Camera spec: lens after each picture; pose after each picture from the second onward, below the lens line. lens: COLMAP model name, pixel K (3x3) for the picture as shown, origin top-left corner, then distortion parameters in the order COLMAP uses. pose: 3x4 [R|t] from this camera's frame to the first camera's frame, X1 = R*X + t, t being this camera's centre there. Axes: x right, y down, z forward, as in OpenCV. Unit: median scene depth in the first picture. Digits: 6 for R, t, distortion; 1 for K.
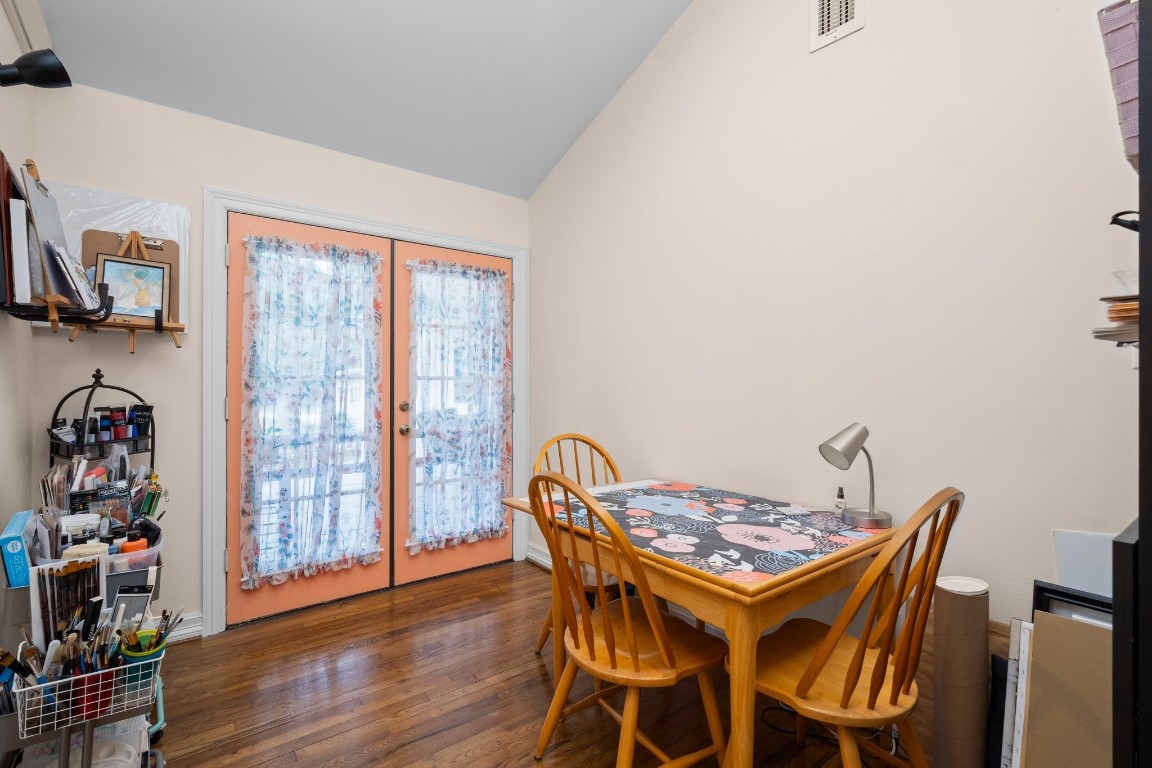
lens RADIAL K [[524.6, 0, 573.9], [0, 524.6, 383.5], [0, 0, 1]] dist [-0.000124, 0.000682]
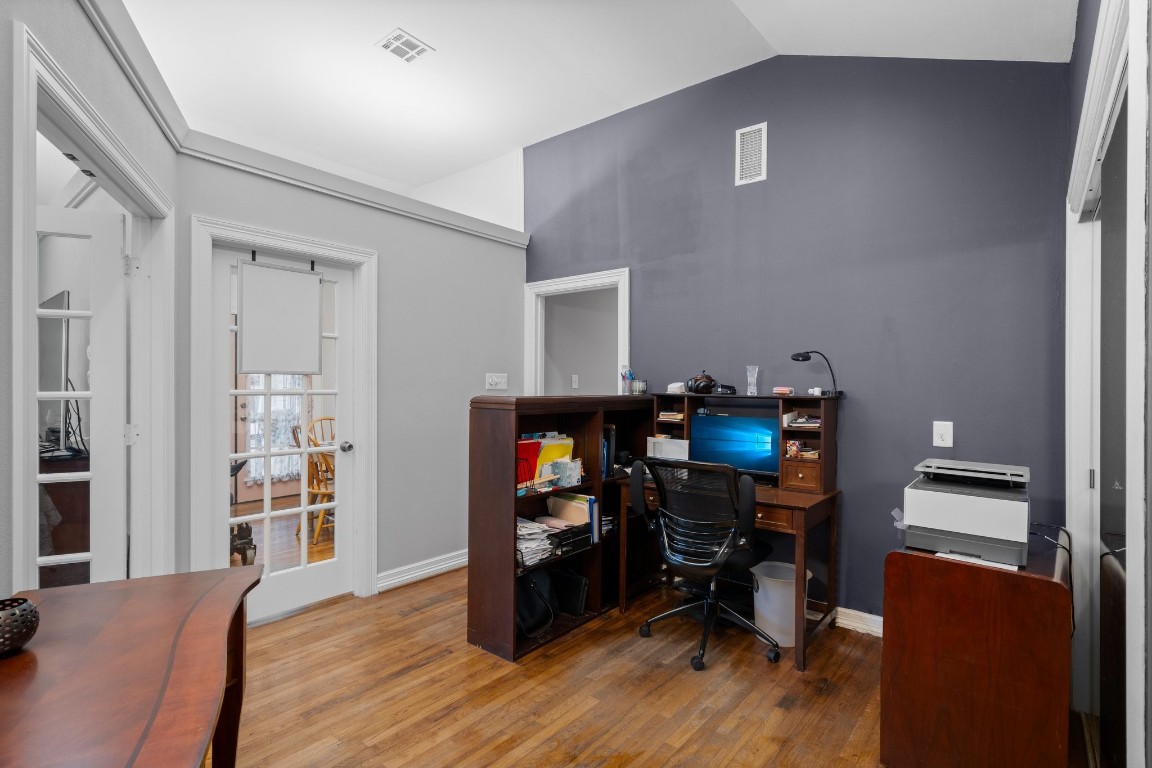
lens RADIAL K [[555.6, 0, 579.3], [0, 555.6, 386.0], [0, 0, 1]] dist [0.003437, 0.000194]
pose [[0.973865, -0.002782, 0.227112, 0.372958], [0.003055, 0.999995, -0.000850, -0.018611], [-0.227109, 0.001522, 0.973868, -1.141585]]
